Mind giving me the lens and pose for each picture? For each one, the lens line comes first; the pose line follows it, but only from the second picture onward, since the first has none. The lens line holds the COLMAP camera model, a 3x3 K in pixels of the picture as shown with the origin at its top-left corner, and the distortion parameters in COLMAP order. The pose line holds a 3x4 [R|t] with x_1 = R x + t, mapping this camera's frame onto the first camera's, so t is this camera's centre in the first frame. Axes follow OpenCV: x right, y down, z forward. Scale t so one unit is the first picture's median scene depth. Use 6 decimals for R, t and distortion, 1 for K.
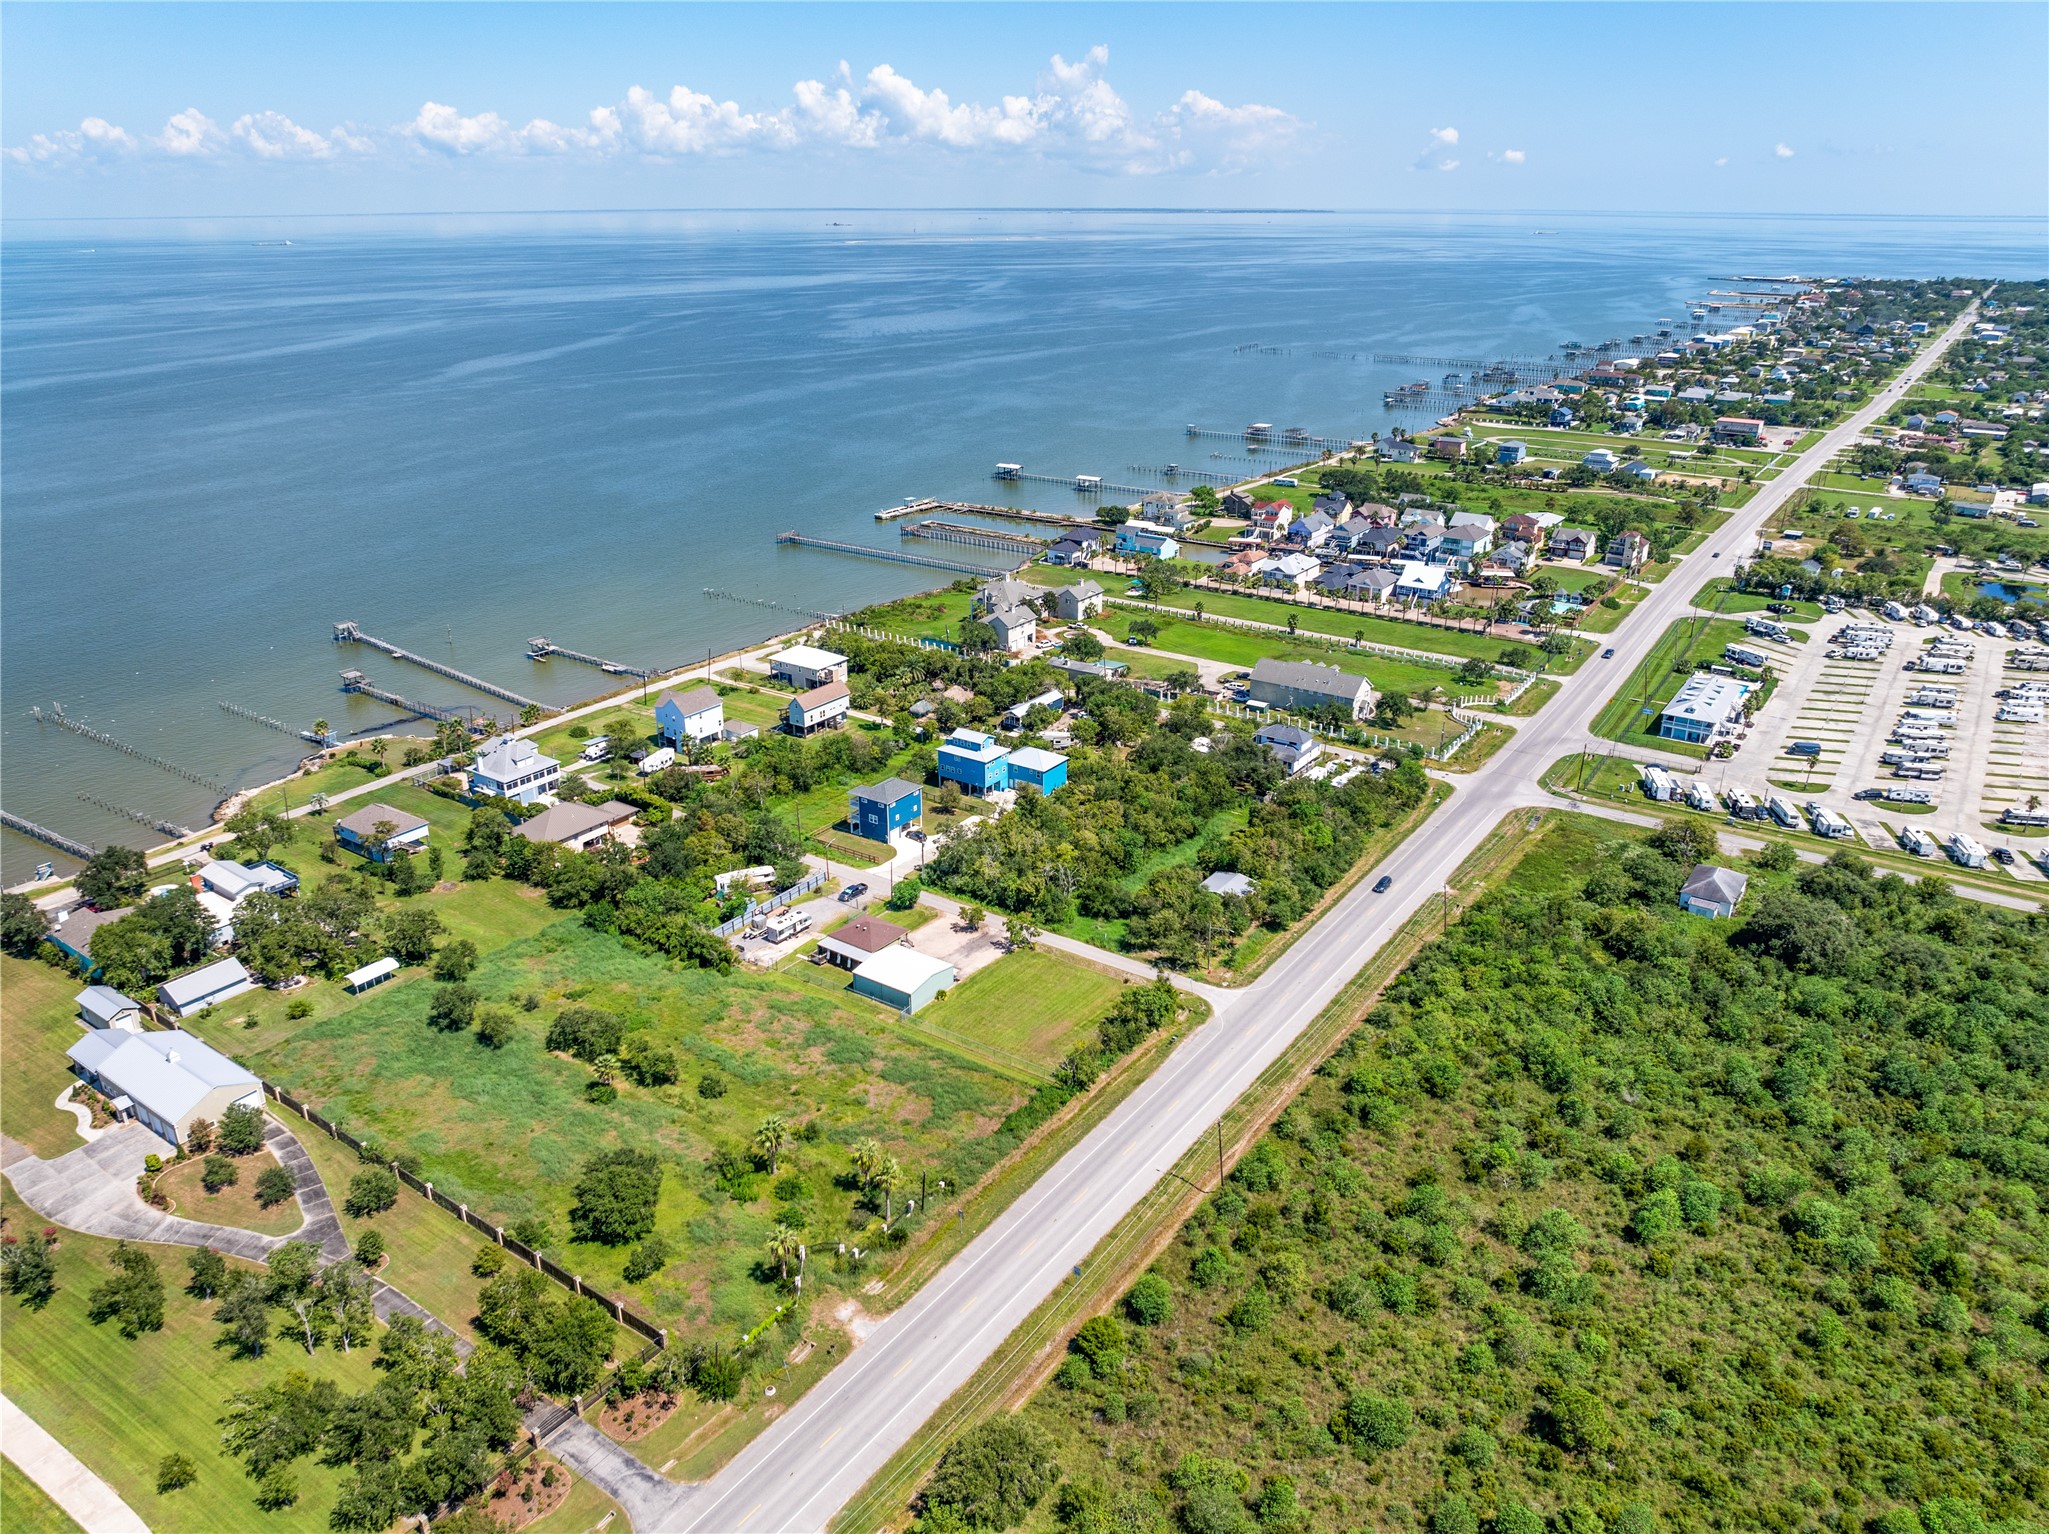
lens RADIAL K [[1427.1, 0, 1024.5], [0, 1427.1, 767.0], [0, 0, 1]] dist [-0.033483, -0.007072]
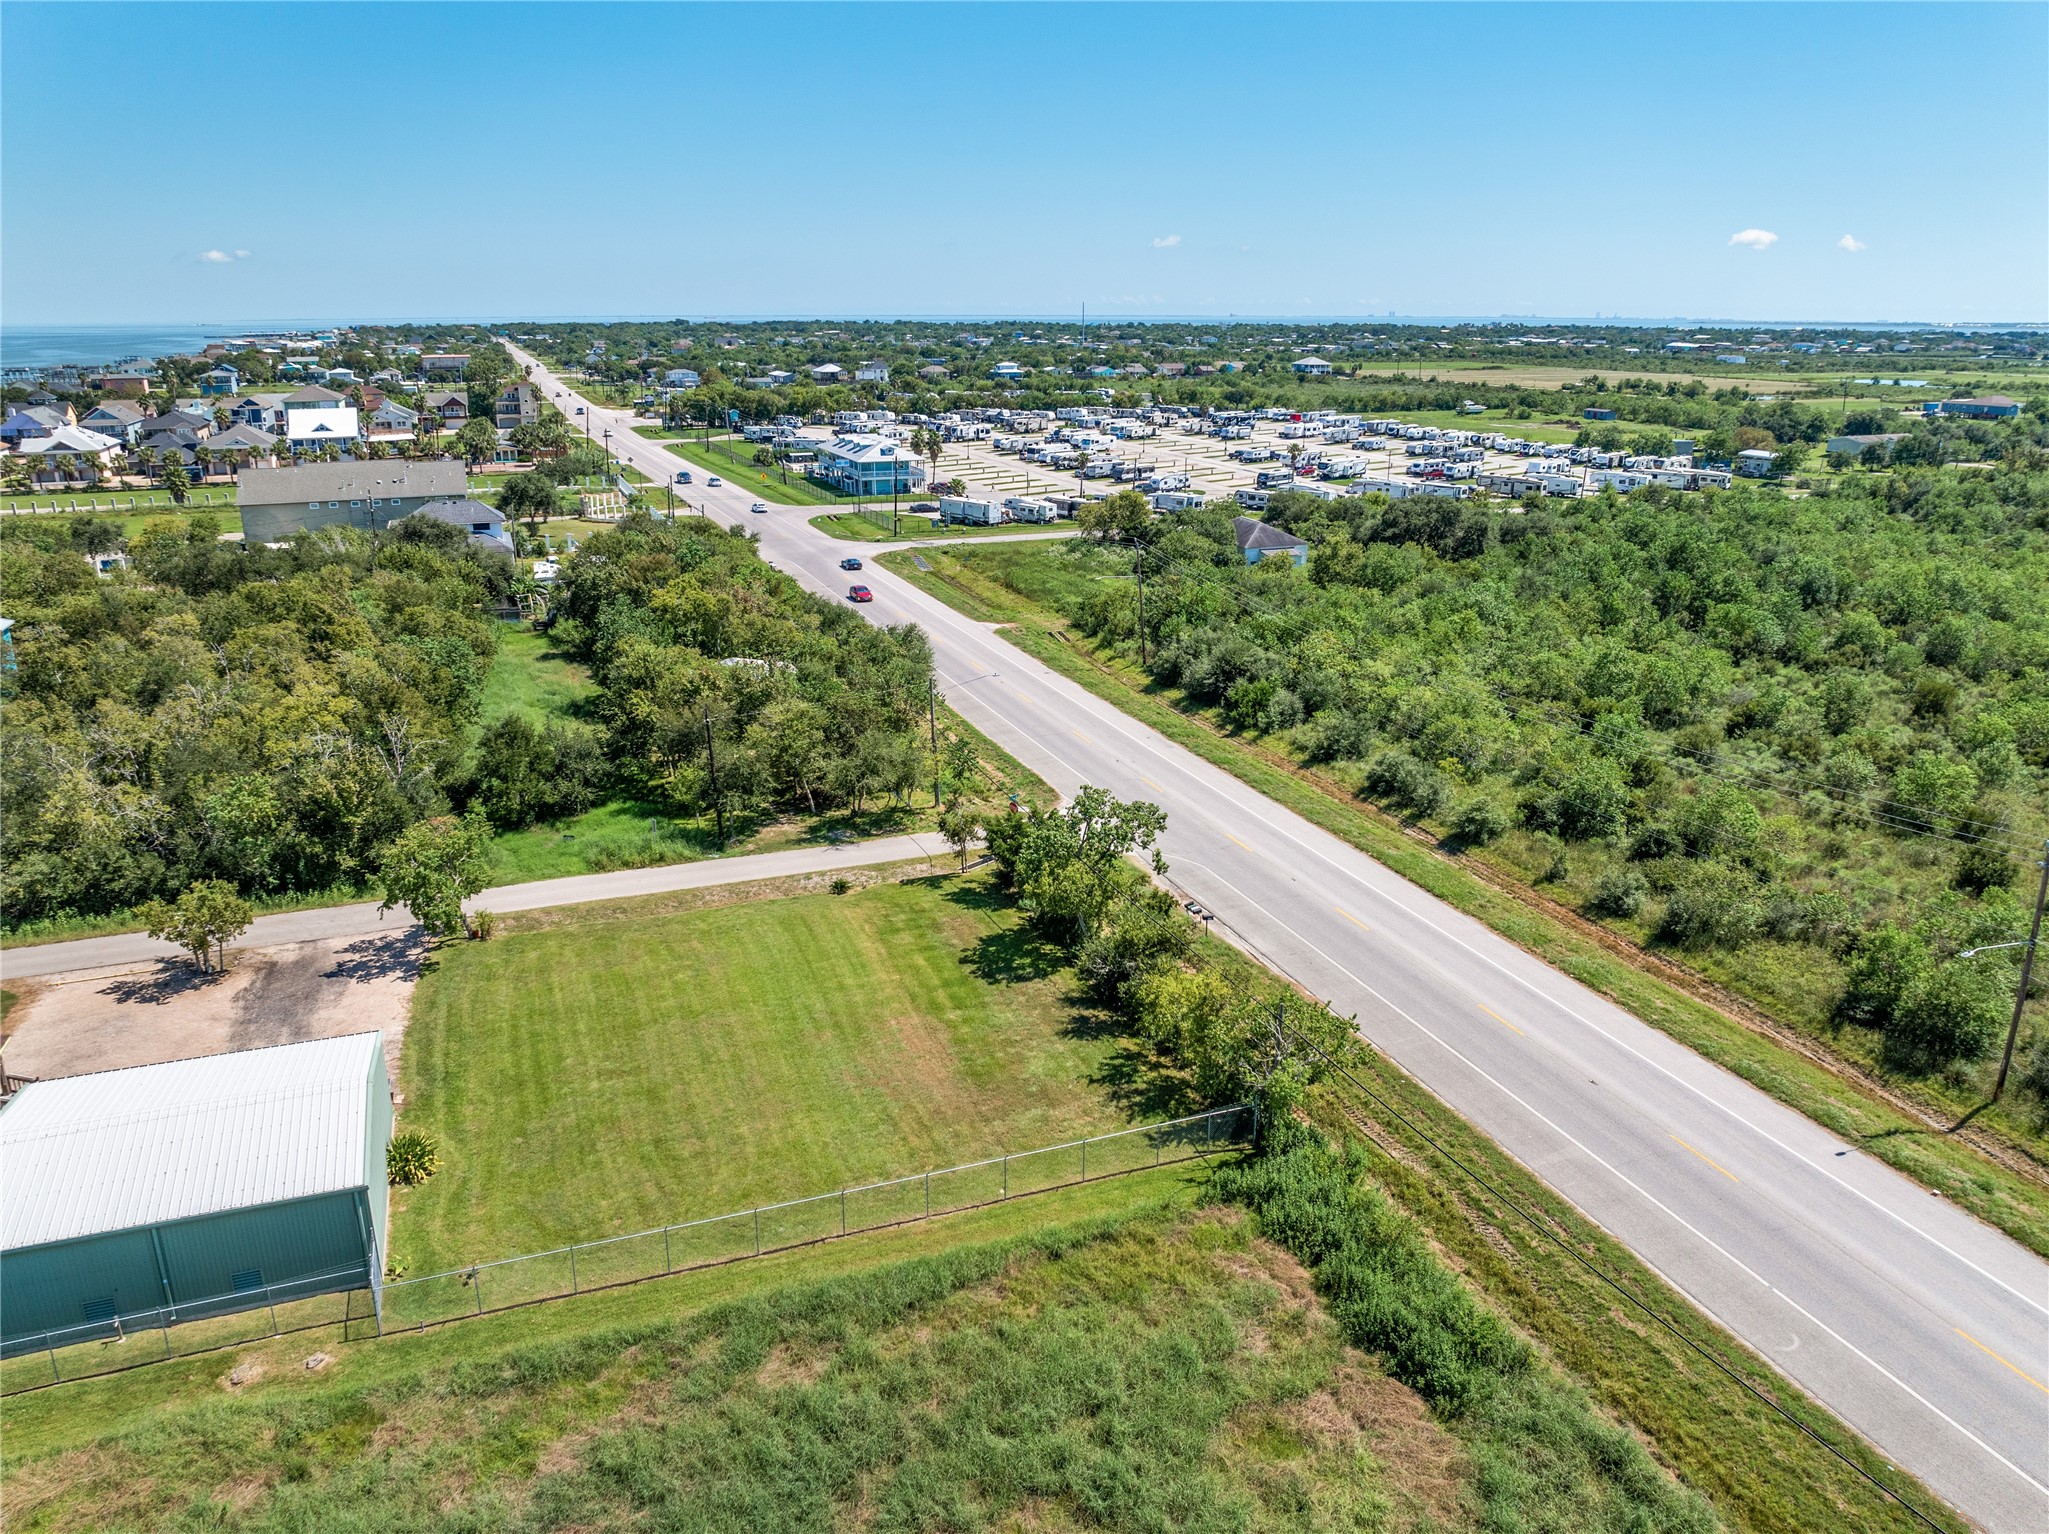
lens RADIAL K [[1427.1, 0, 1024.5], [0, 1427.1, 767.0], [0, 0, 1]] dist [-0.033483, -0.007072]
pose [[0.575556, -0.250526, 0.778442, -0.156412], [0.291258, 0.952294, 0.091131, 0.099837], [-0.764136, 0.174276, 0.621066, 0.719517]]
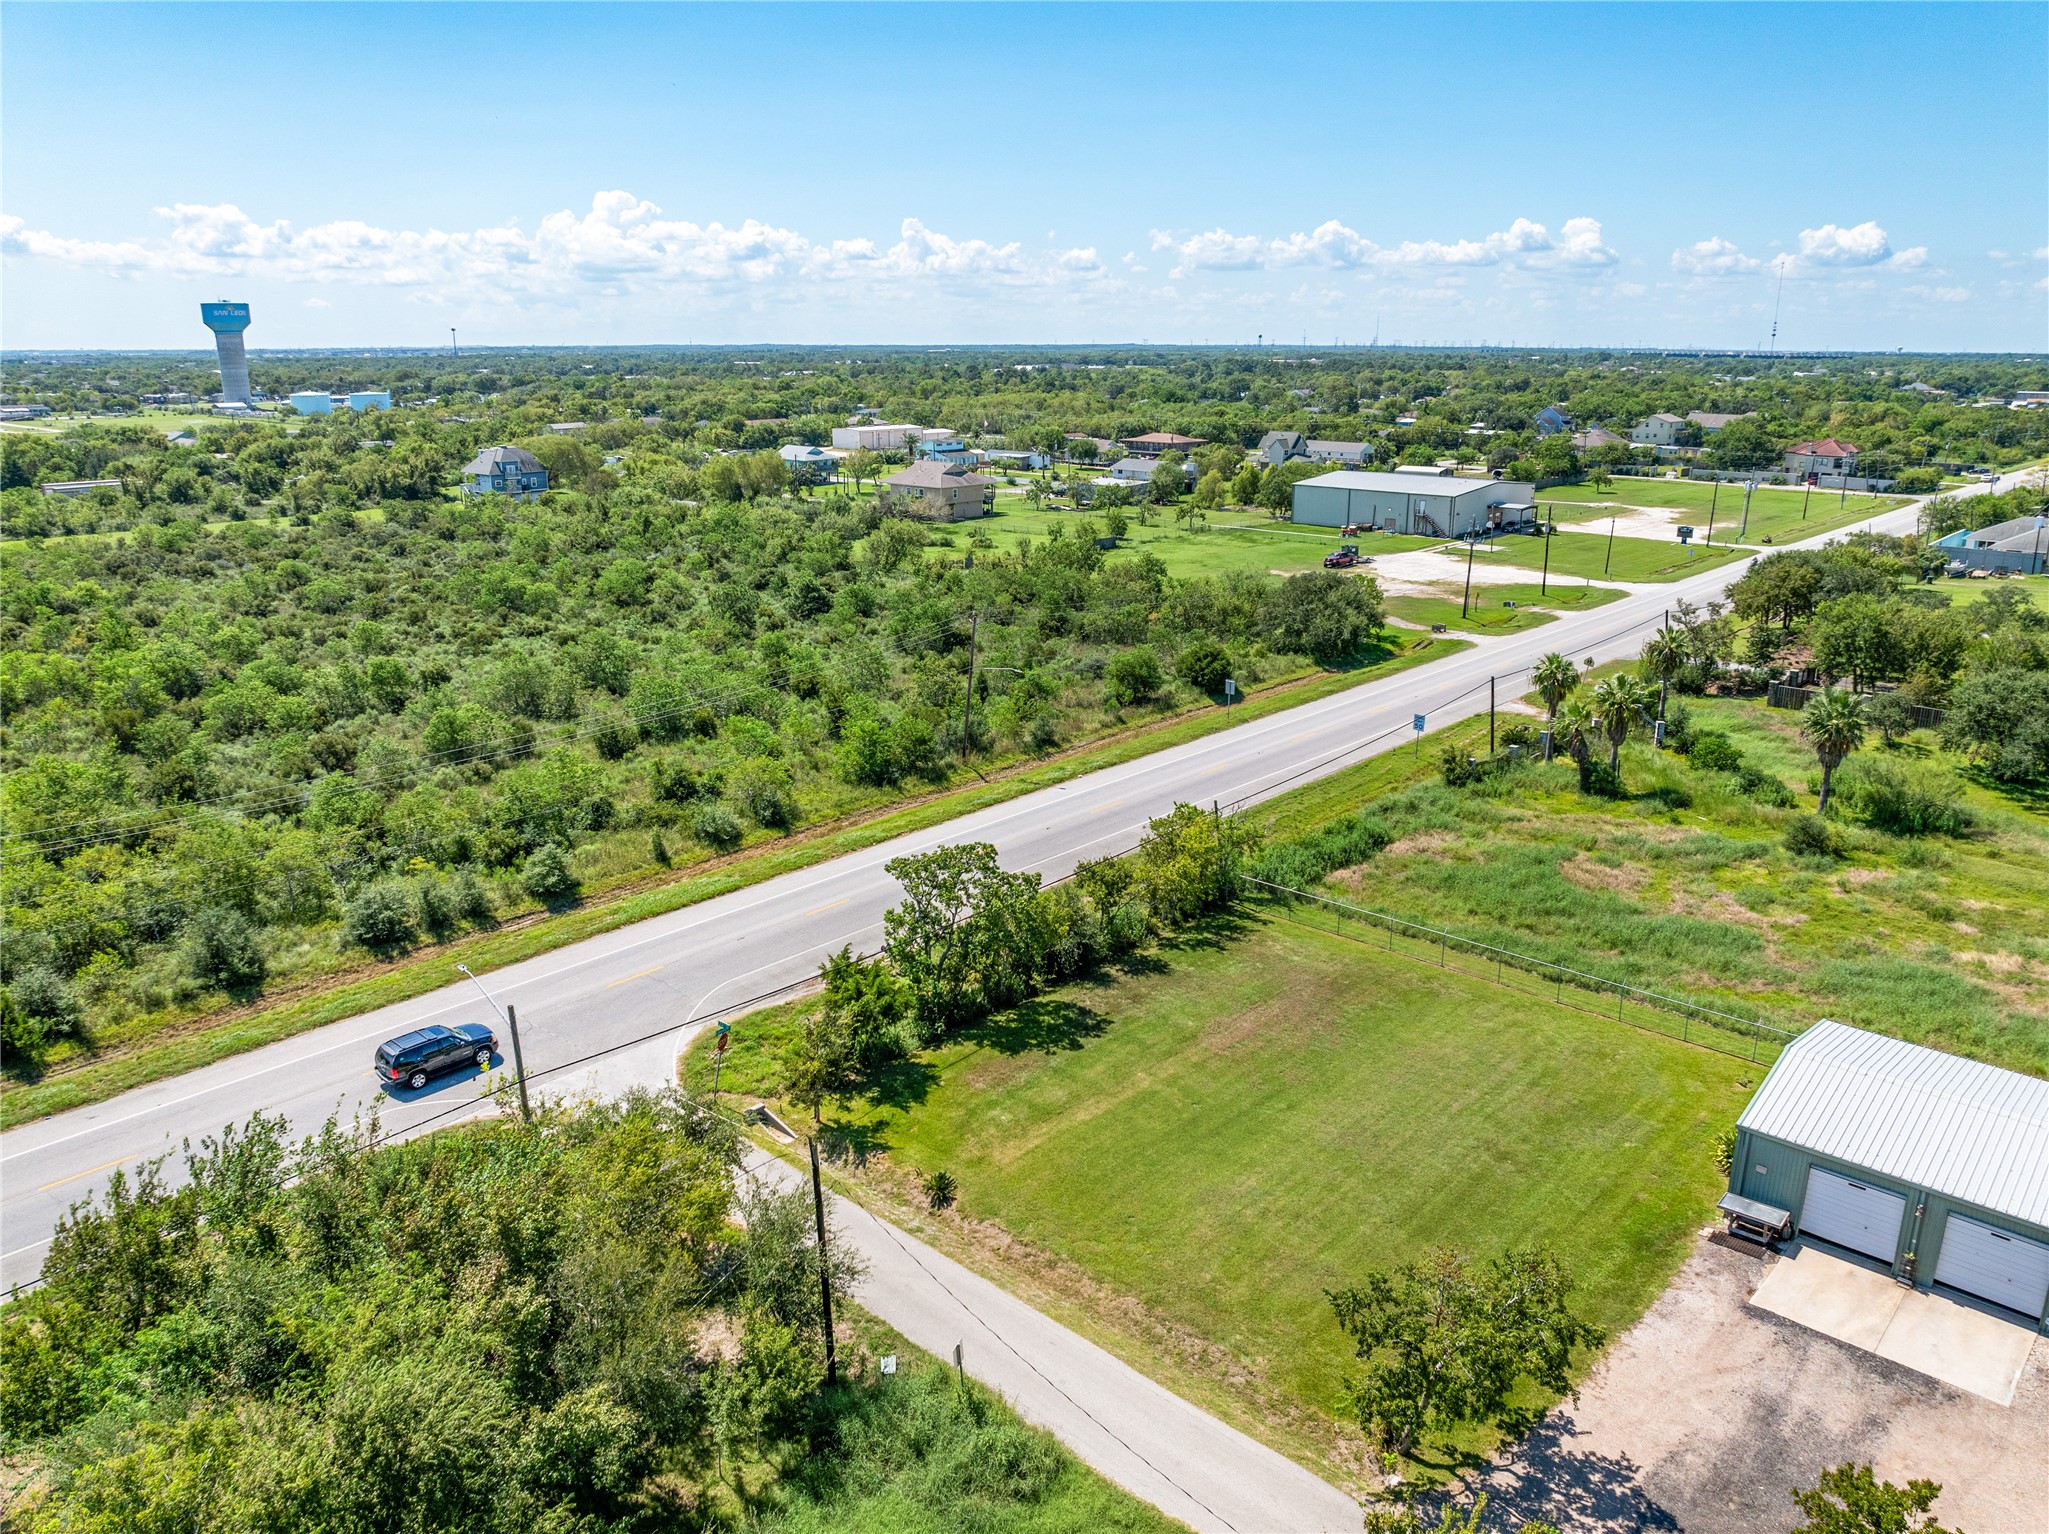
lens RADIAL K [[1427.1, 0, 1024.5], [0, 1427.1, 767.0], [0, 0, 1]] dist [-0.033483, -0.007072]
pose [[-0.988194, -0.047269, 0.145735, 0.026276], [0.051014, 0.795420, 0.603908, -0.040266], [-0.144467, 0.604212, -0.783618, 1.093045]]
